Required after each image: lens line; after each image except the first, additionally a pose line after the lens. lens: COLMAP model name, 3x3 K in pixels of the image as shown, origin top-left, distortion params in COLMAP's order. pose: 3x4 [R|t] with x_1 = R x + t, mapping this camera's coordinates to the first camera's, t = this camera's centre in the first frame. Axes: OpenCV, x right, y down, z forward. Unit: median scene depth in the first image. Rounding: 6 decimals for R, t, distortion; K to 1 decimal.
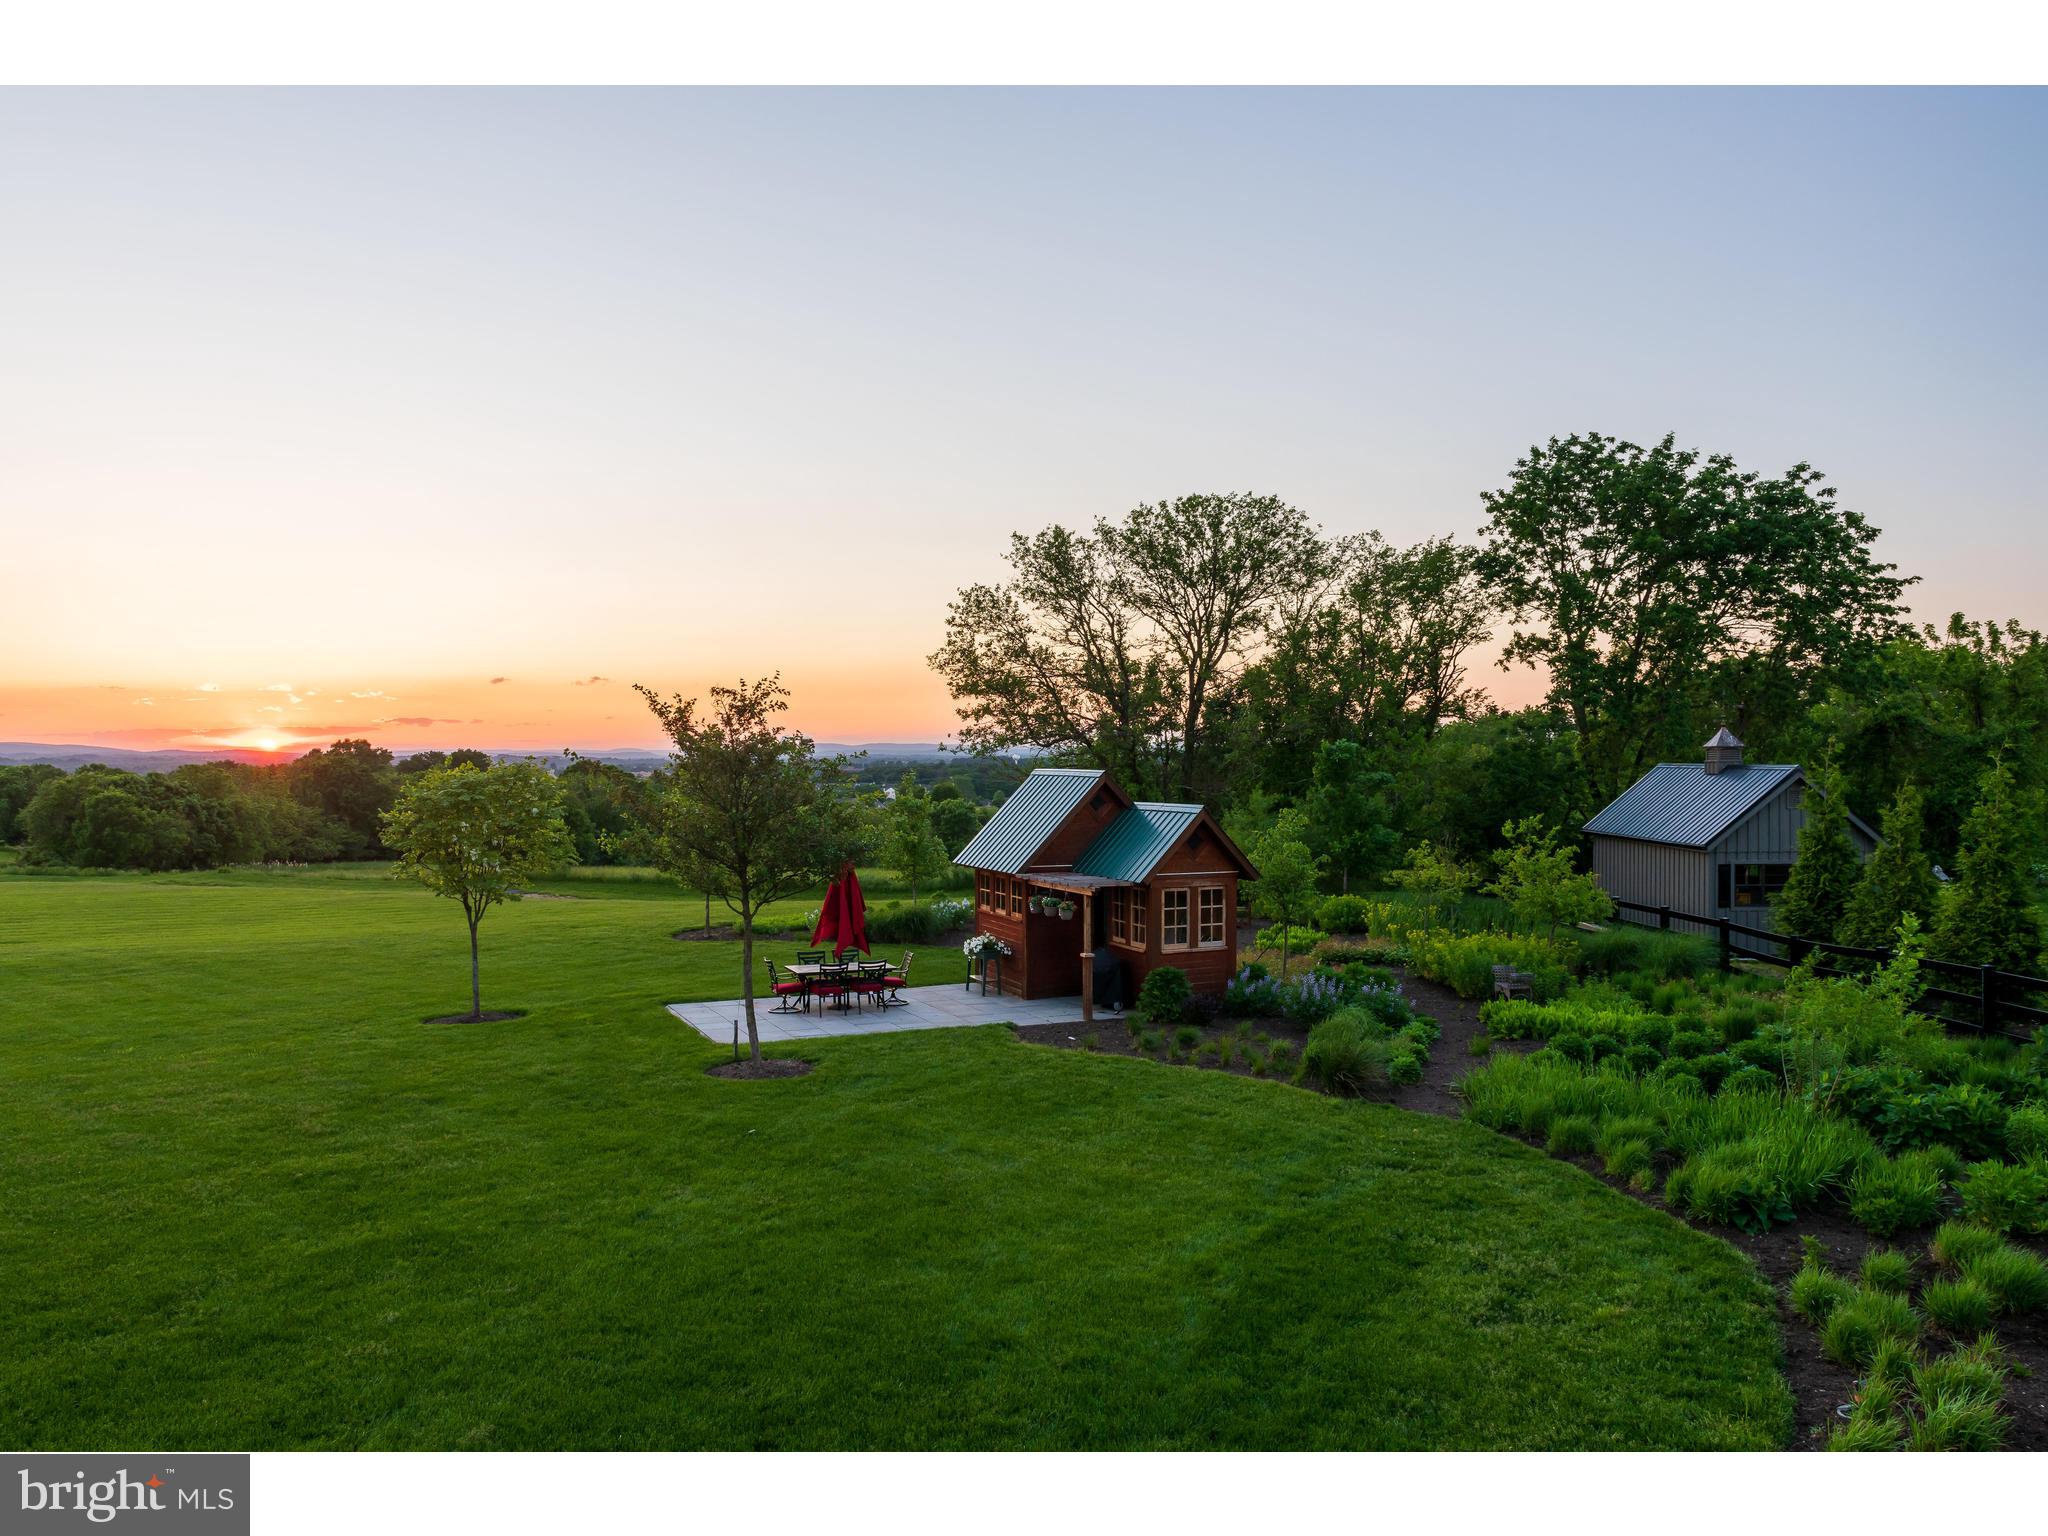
lens RADIAL K [[1572.2, 0, 1024.0], [0, 1572.2, 768.0], [0, 0, 1]] dist [-0.000724, 0.000033]
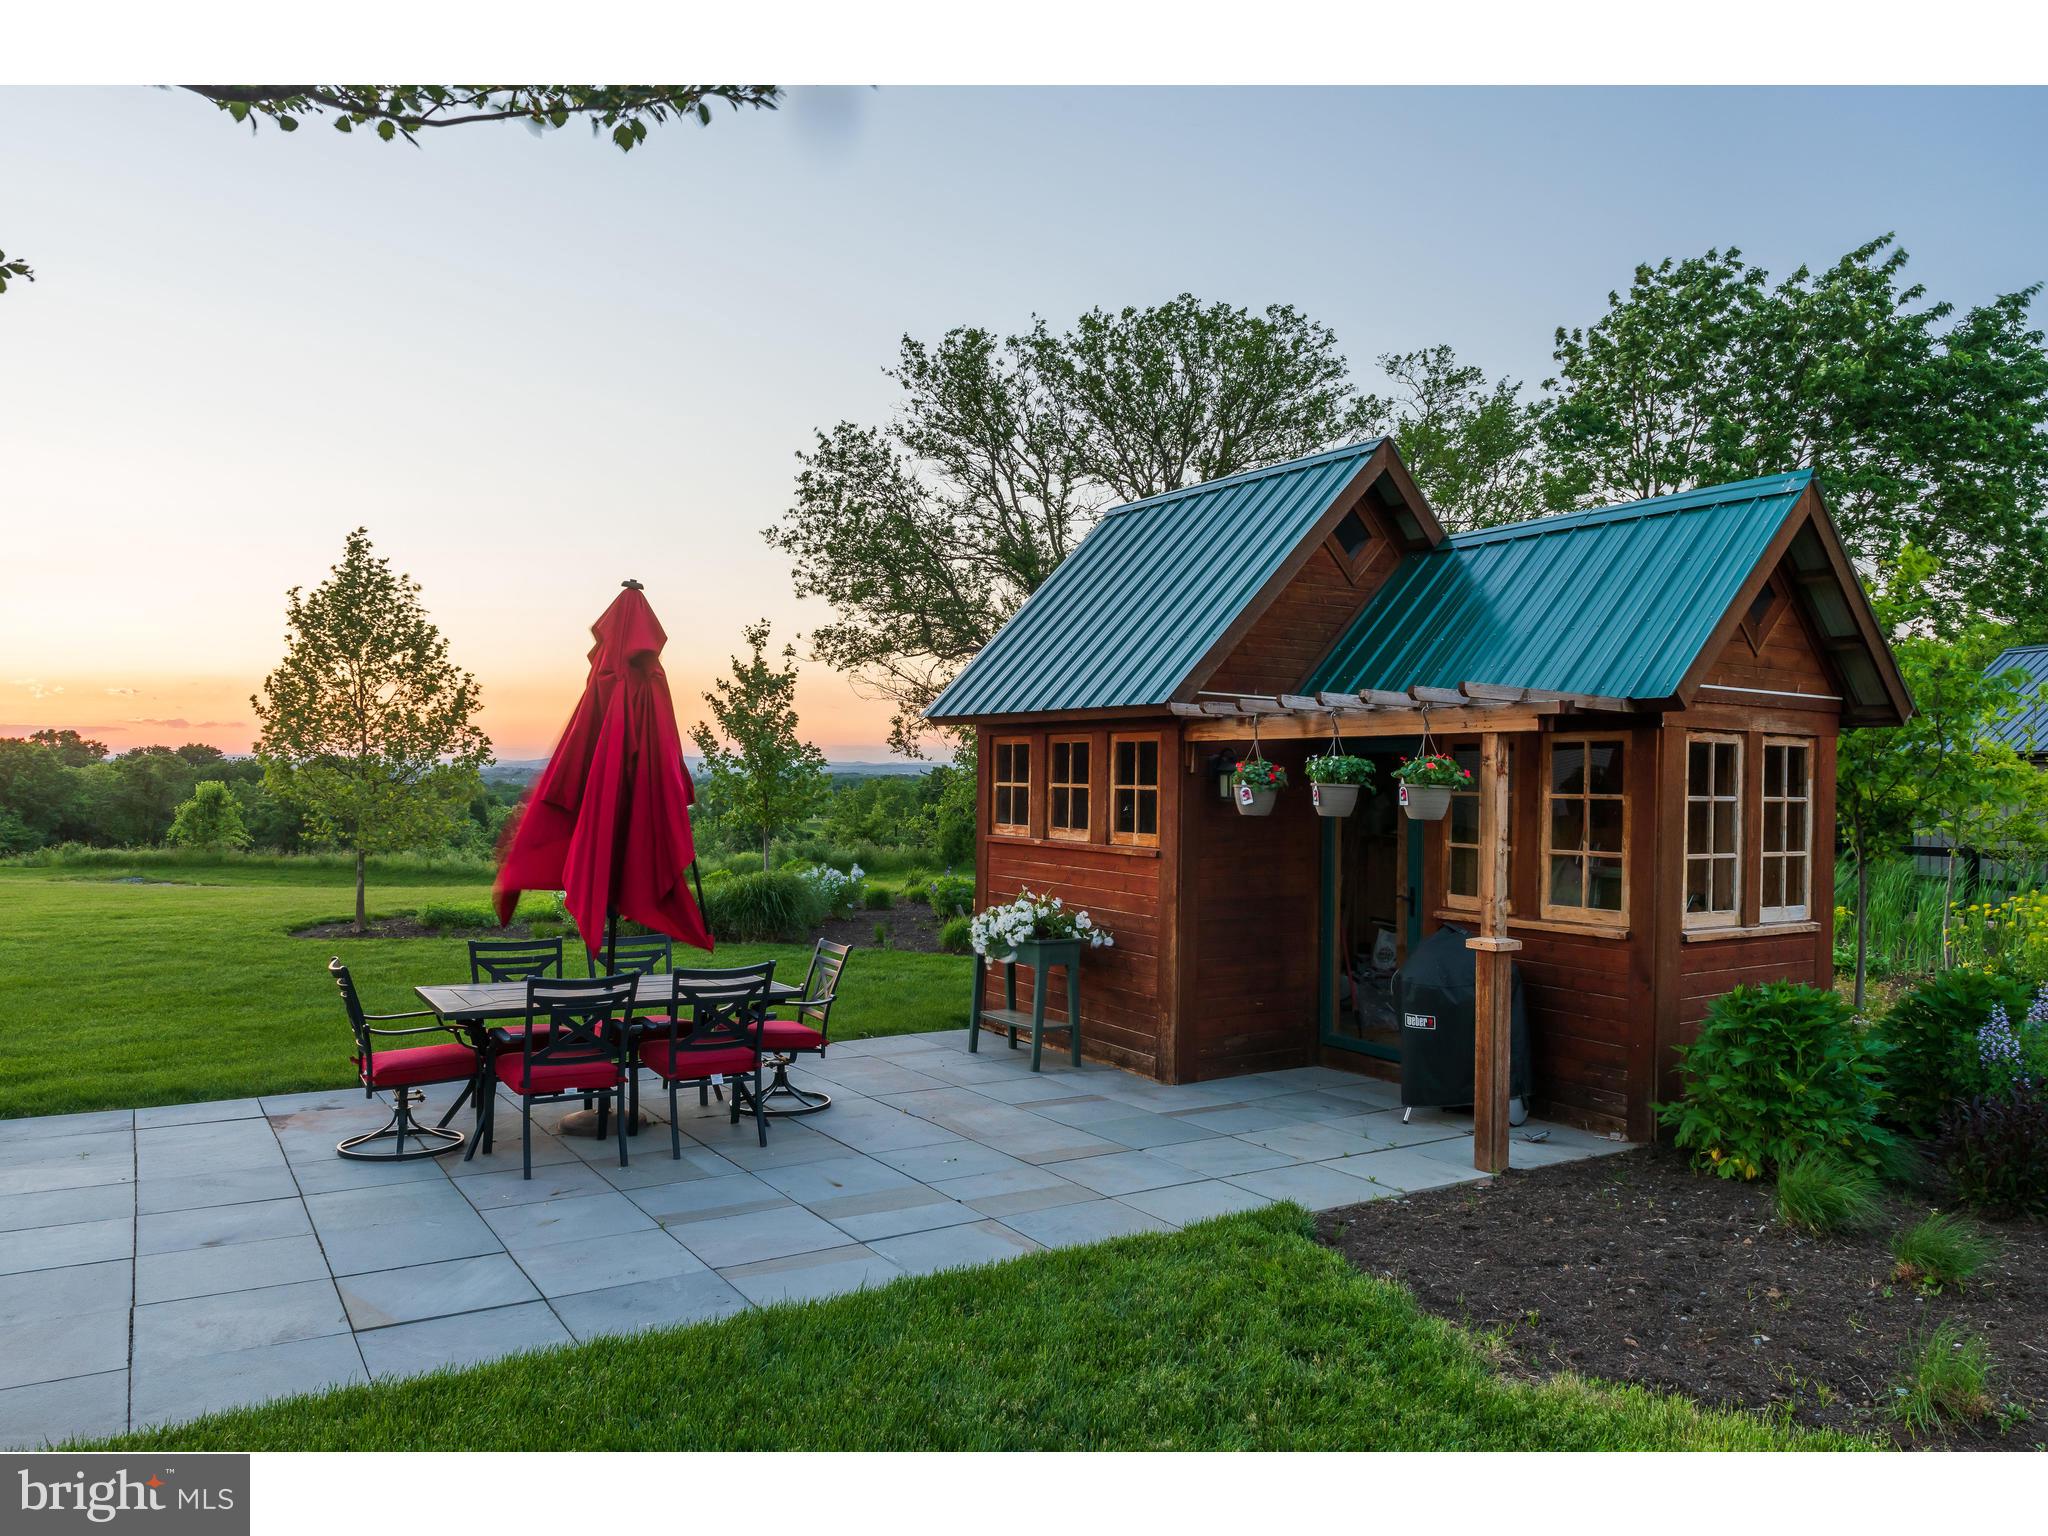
lens RADIAL K [[1421.8, 0, 1024.0], [0, 1421.8, 768.0], [0, 0, 1]] dist [-0.002629, -0.001075]
pose [[0.988160, 0.019700, 0.152158, -0.077156], [-0.015531, 0.999472, -0.028538, 0.086693], [-0.152640, 0.025837, 0.987944, 0.685847]]
